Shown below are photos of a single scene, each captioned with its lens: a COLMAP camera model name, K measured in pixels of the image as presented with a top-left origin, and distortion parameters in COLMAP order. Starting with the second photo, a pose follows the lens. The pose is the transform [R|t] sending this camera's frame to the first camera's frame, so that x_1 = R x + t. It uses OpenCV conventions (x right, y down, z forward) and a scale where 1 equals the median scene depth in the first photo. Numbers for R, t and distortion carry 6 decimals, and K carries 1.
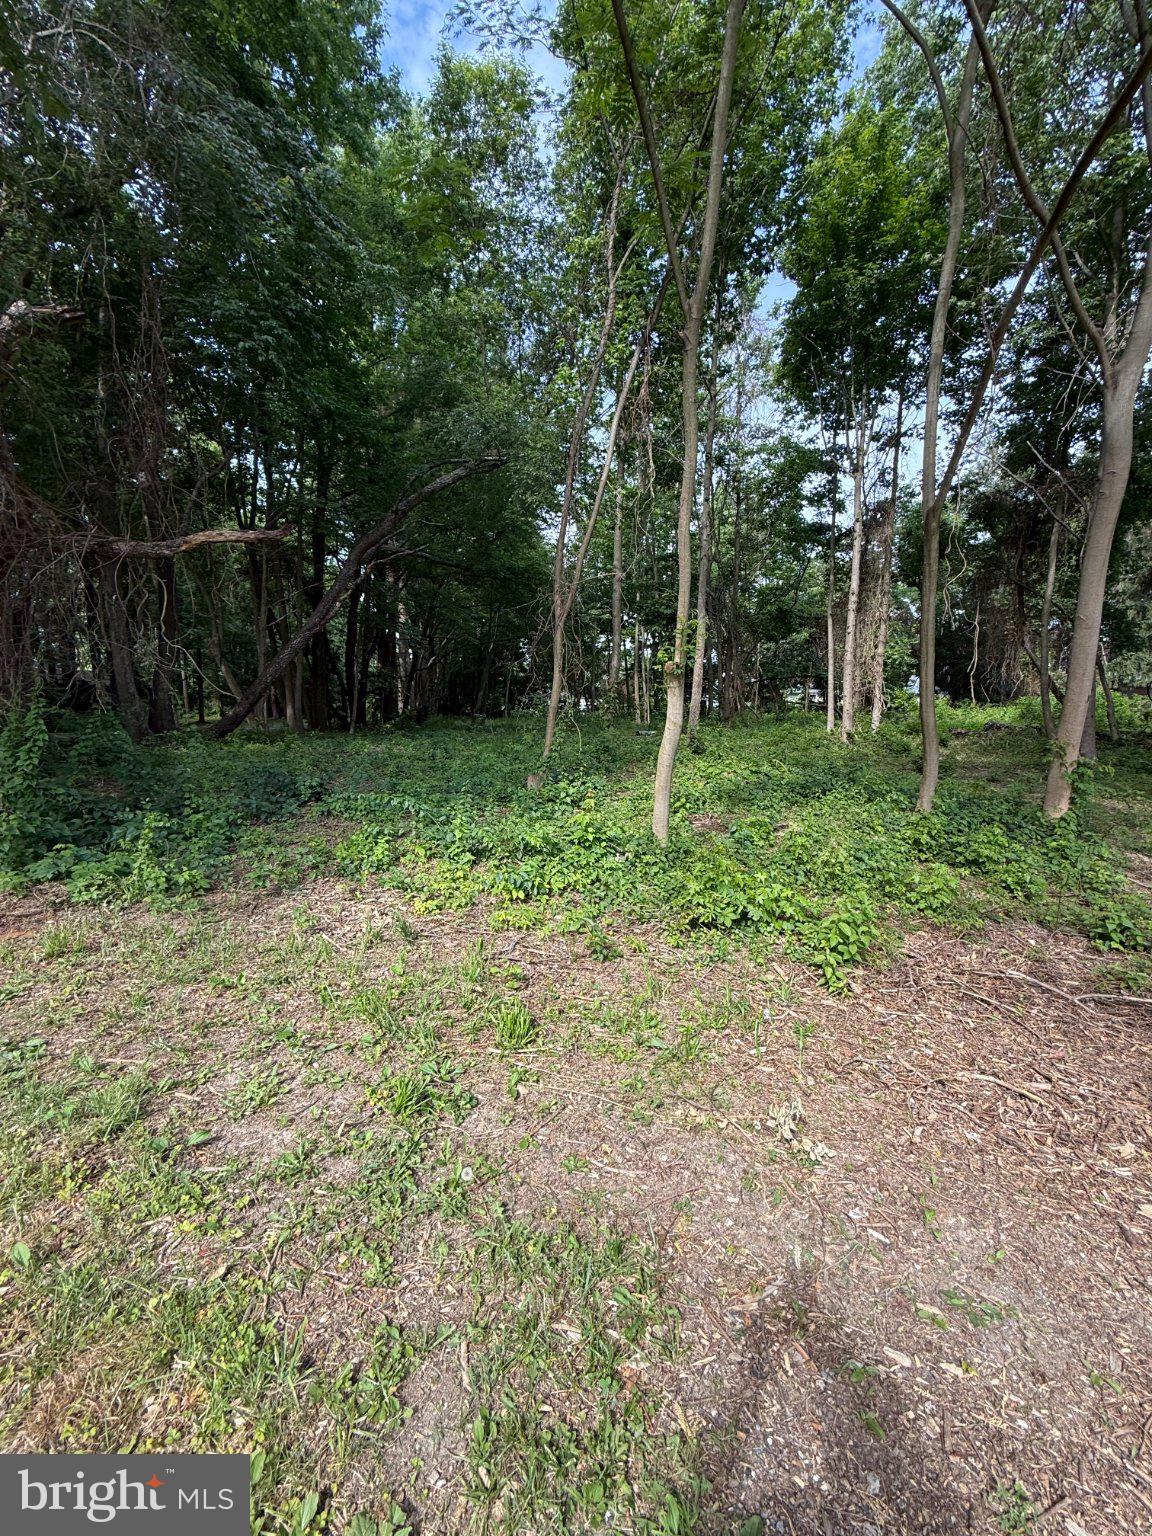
lens RADIAL K [[609.2, 0, 574.7], [0, 609.2, 764.8], [0, 0, 1]] dist [0.000498, -0.000068]
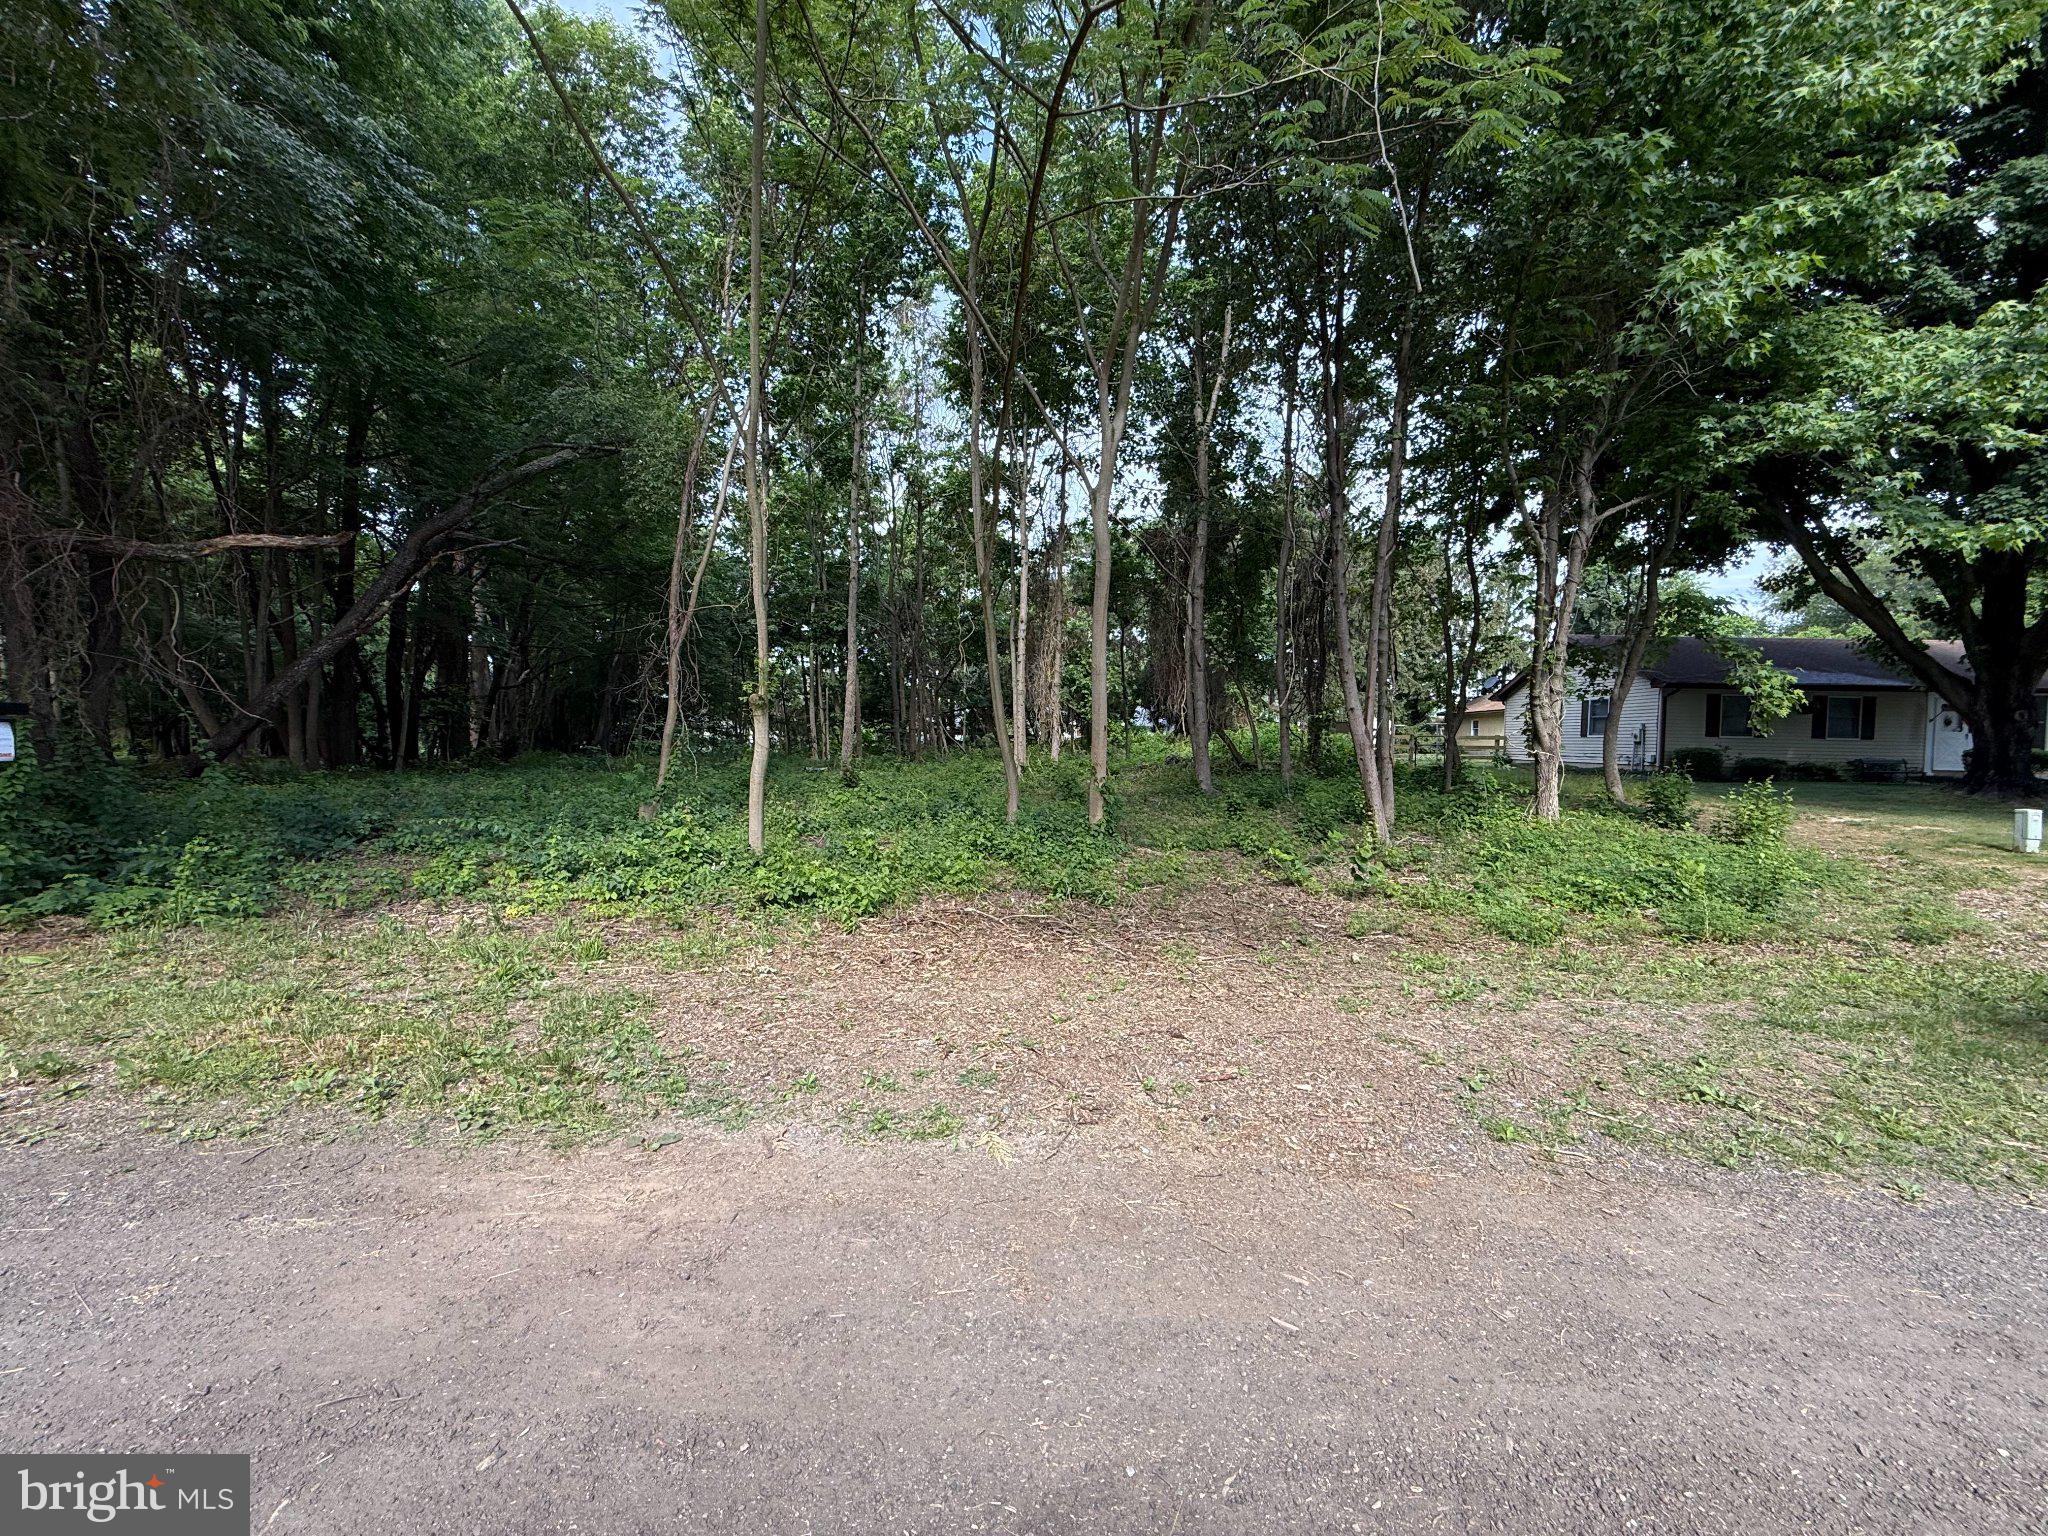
lens RADIAL K [[812.3, 0, 1016.7], [0, 812.3, 769.8], [0, 0, 1]] dist [0.000498, -0.000068]
pose [[0.950500, -0.007928, 0.310625, 0.105613], [0.026793, 0.998042, -0.056511, 0.057365], [-0.309569, 0.062037, 0.948851, -0.459896]]
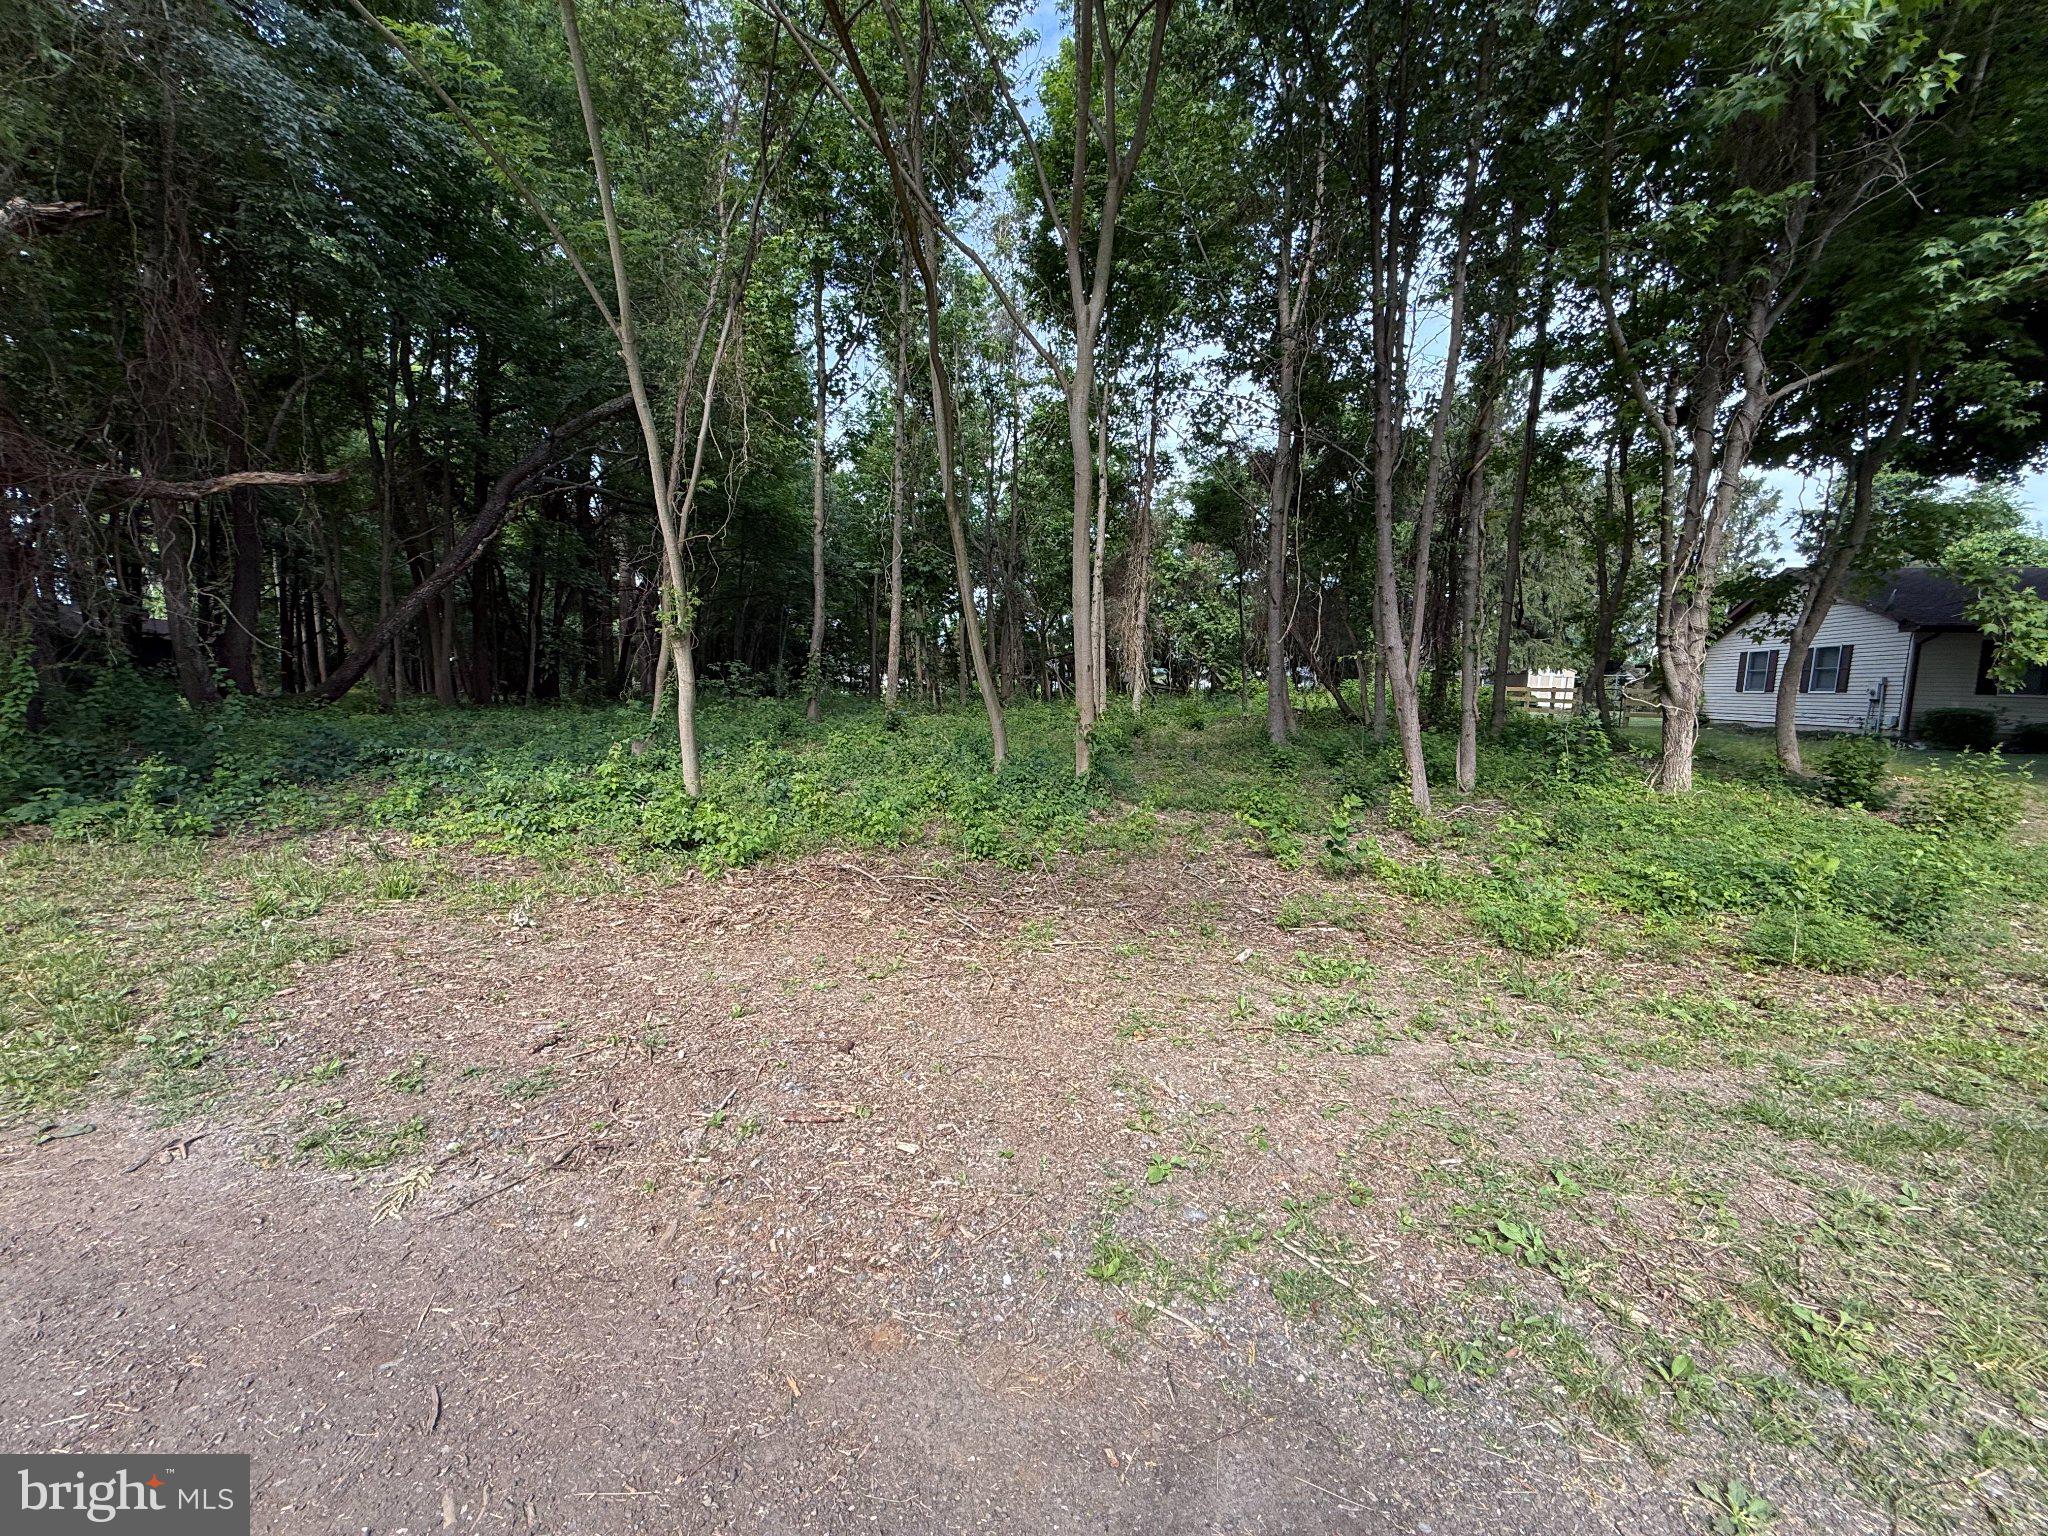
lens RADIAL K [[812.3, 0, 1016.7], [0, 812.3, 769.8], [0, 0, 1]] dist [0.000498, -0.000068]
pose [[0.991896, 0.005924, 0.126914, 0.419841], [-0.006578, 0.999967, 0.004735, 0.059565], [-0.126882, -0.005532, 0.991902, -0.392394]]
